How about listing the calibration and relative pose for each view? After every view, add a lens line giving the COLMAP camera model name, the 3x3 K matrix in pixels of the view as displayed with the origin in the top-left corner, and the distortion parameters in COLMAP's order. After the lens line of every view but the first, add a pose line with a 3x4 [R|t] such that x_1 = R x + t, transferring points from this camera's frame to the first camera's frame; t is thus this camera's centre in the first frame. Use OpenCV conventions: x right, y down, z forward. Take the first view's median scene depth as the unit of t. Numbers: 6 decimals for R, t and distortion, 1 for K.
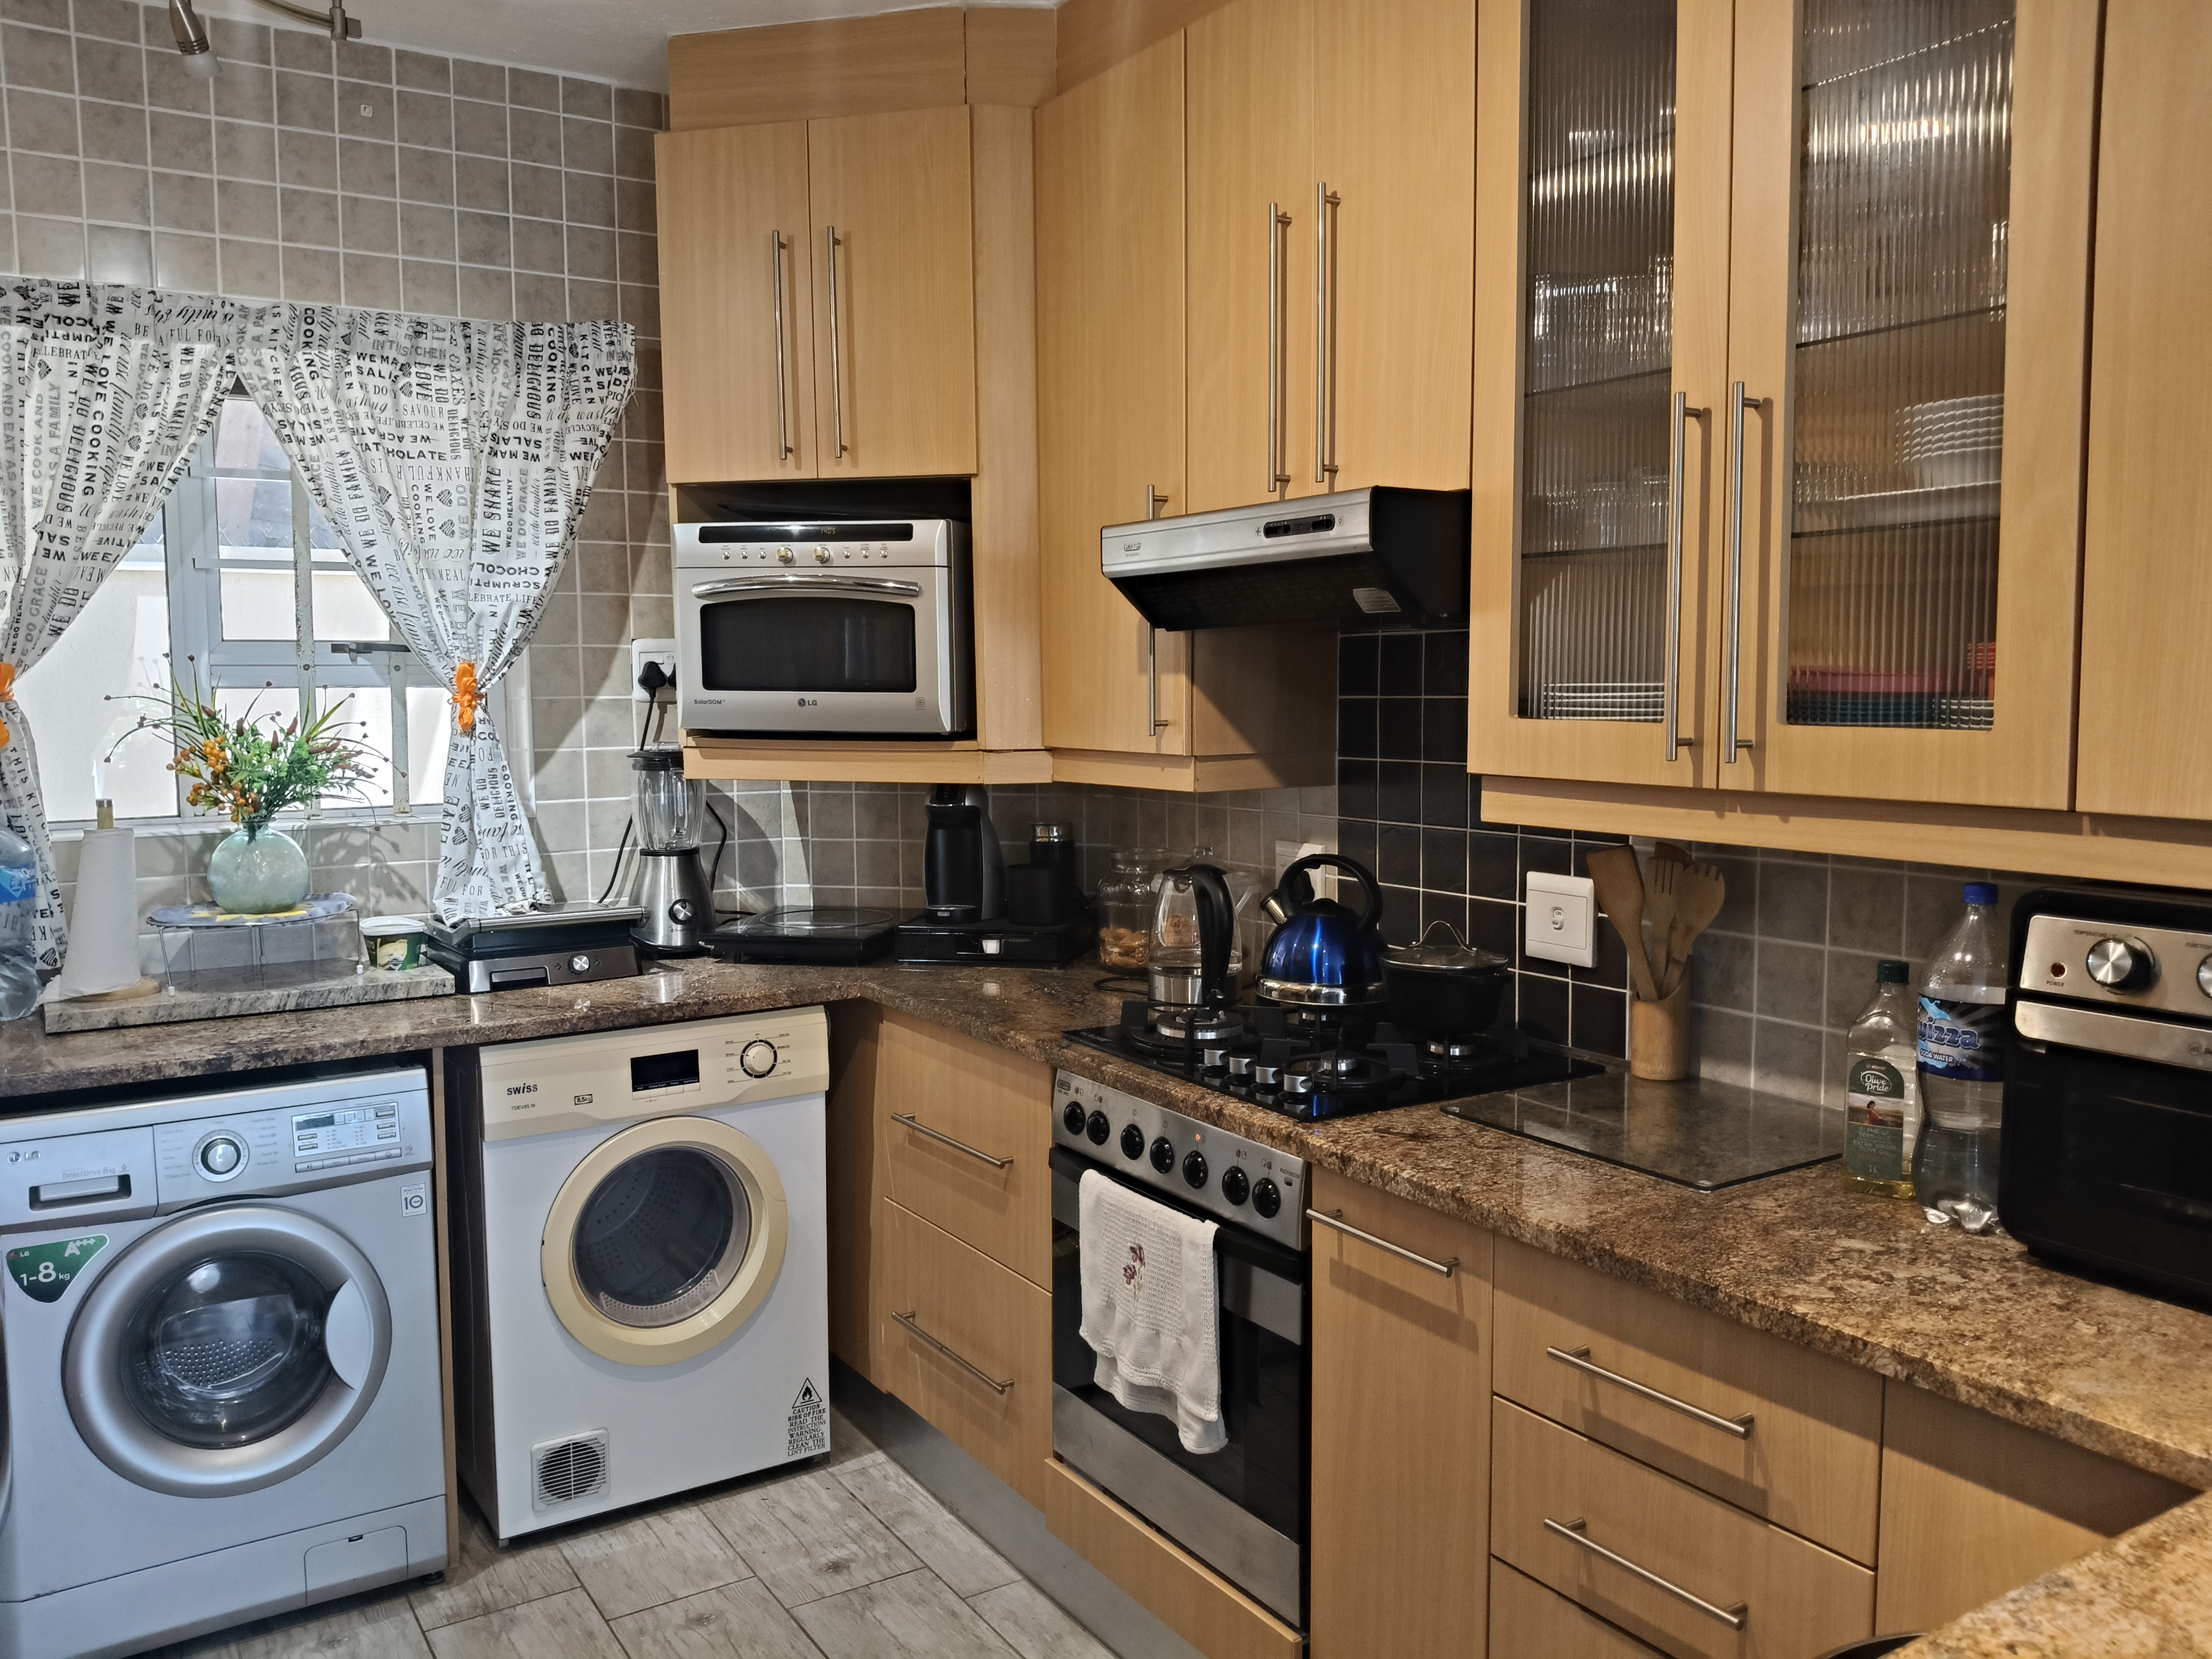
lens RADIAL K [[1697.6, 0, 1051.1], [0, 1697.6, 805.2], [0, 0, 1]] dist [0.000345, -0.045816]
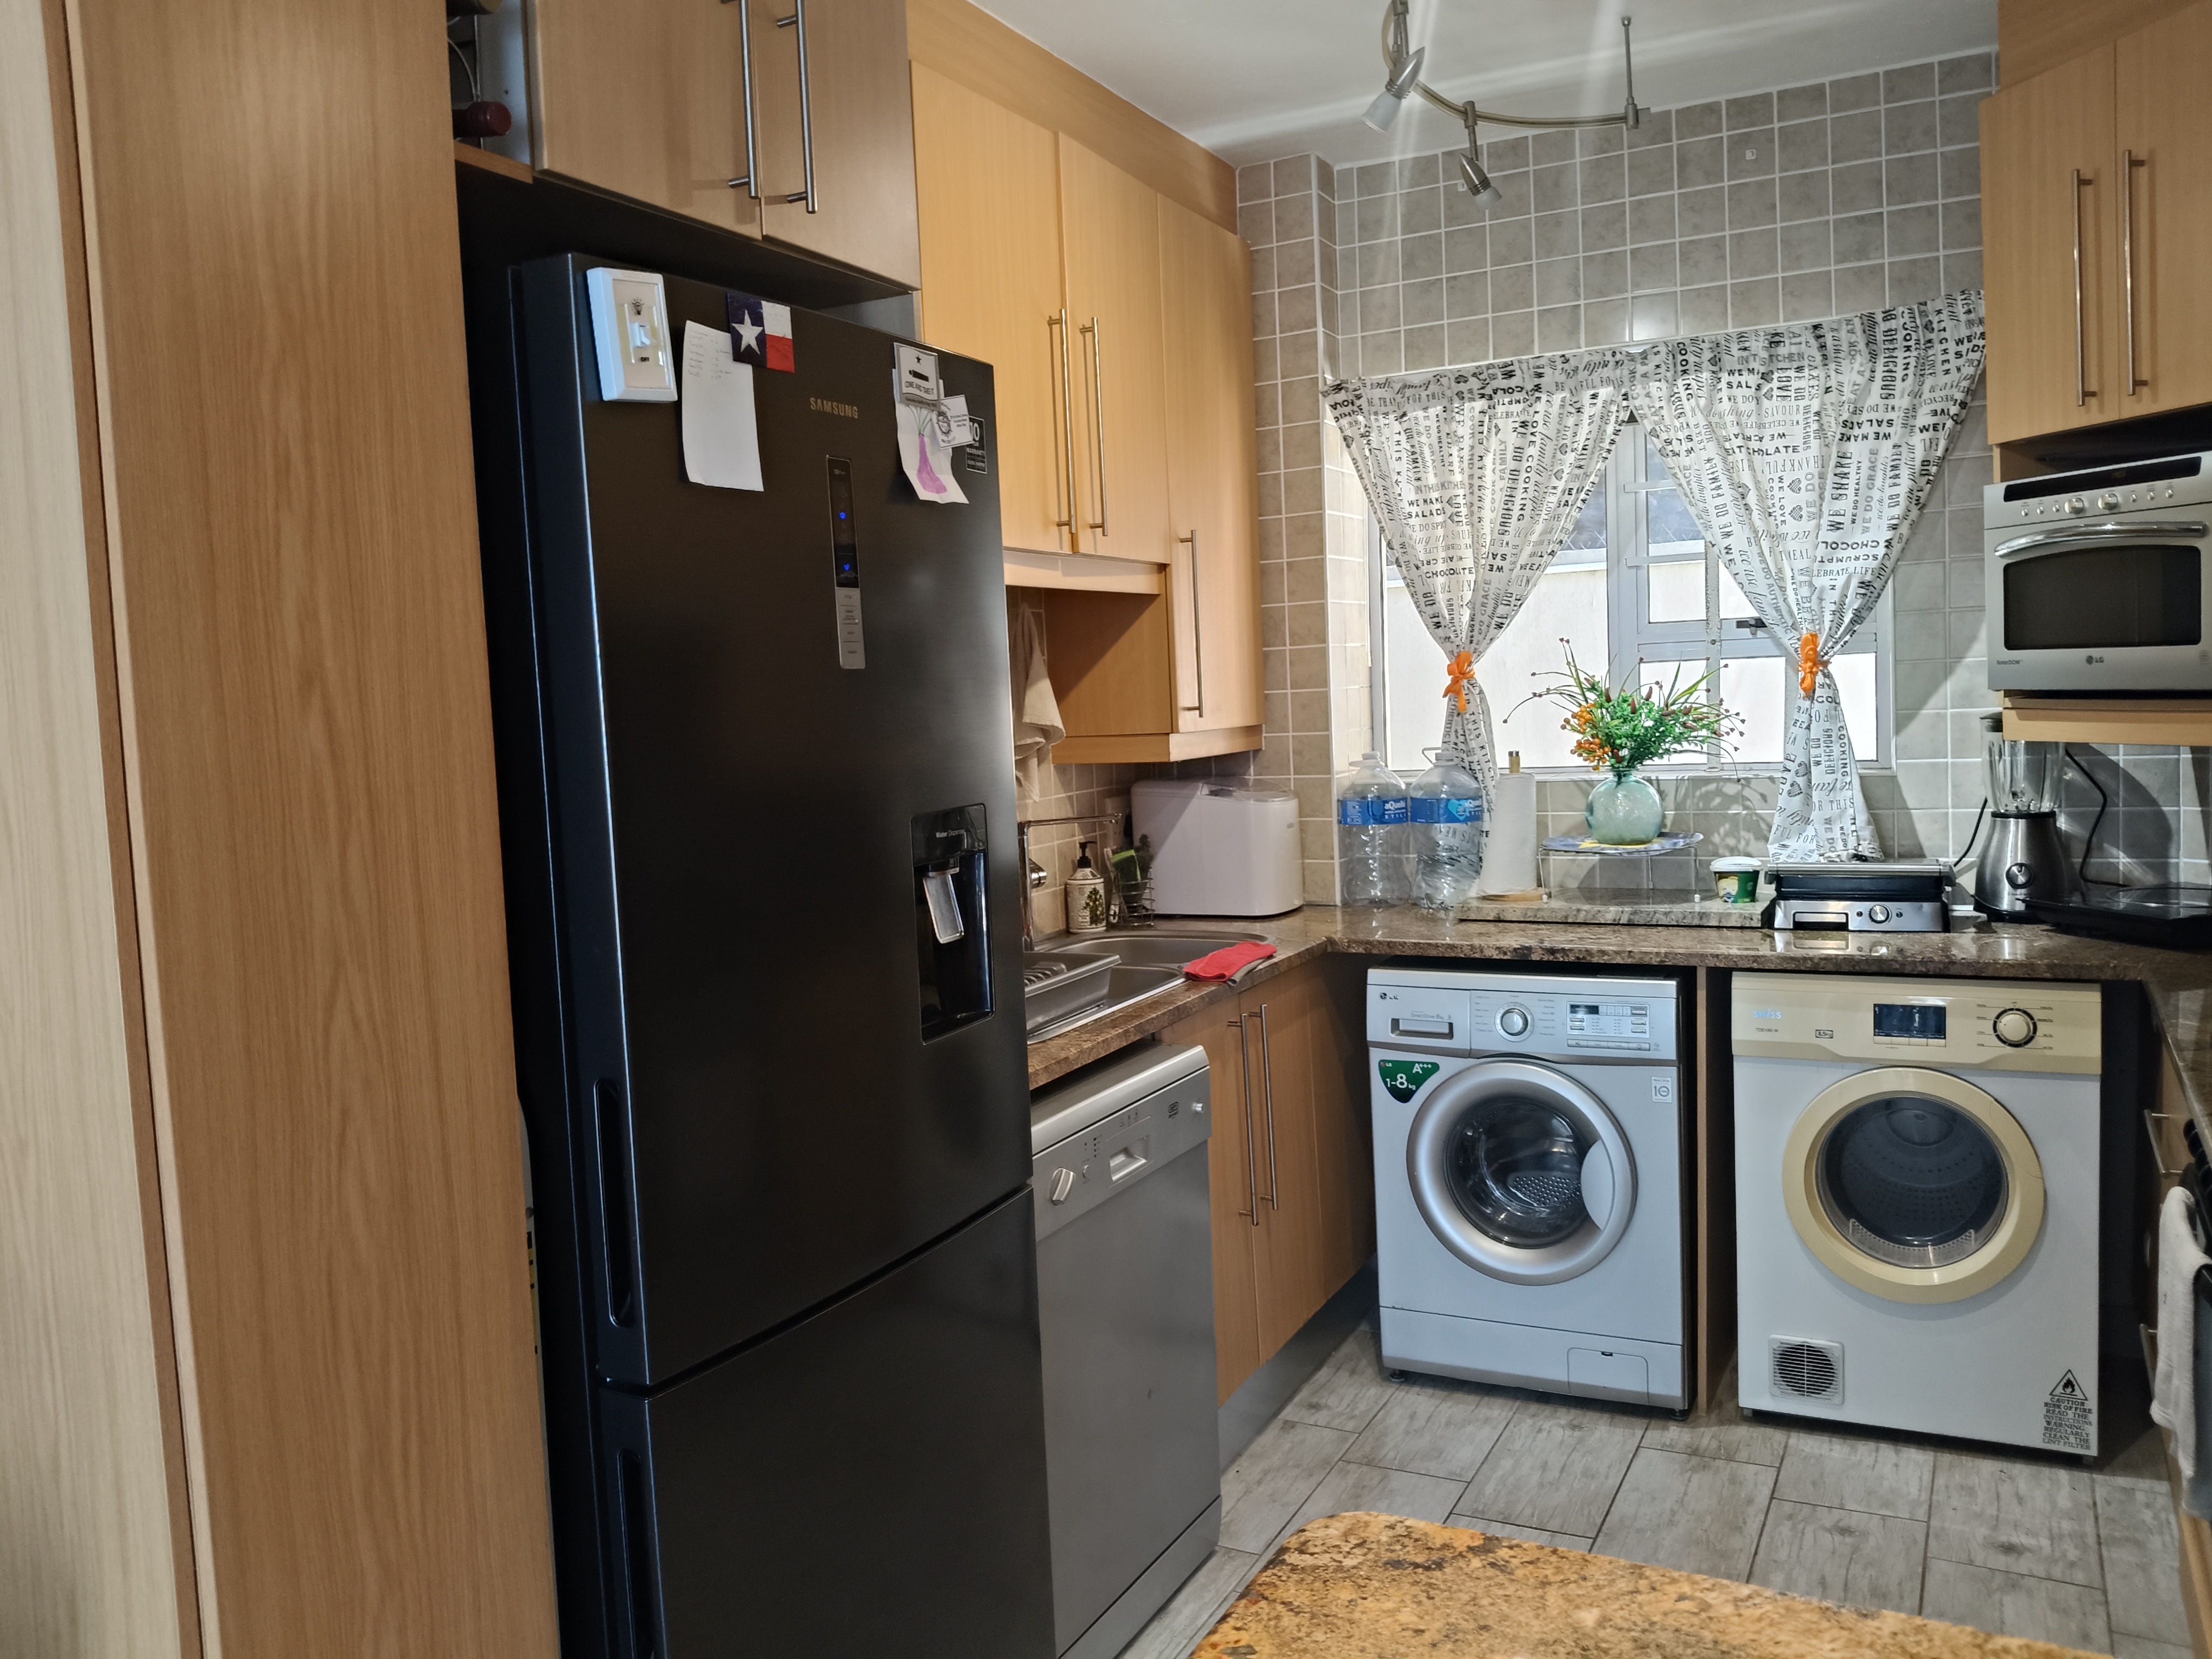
lens RADIAL K [[1697.6, 0, 1139.6], [0, 1697.6, 795.2], [0, 0, 1]] dist [0.000345, -0.045816]
pose [[0.500762, 0.036439, -0.864818, 0.410582], [-0.026806, 0.999287, 0.026584, 0.003973], [0.865170, 0.009870, 0.501382, 0.072460]]
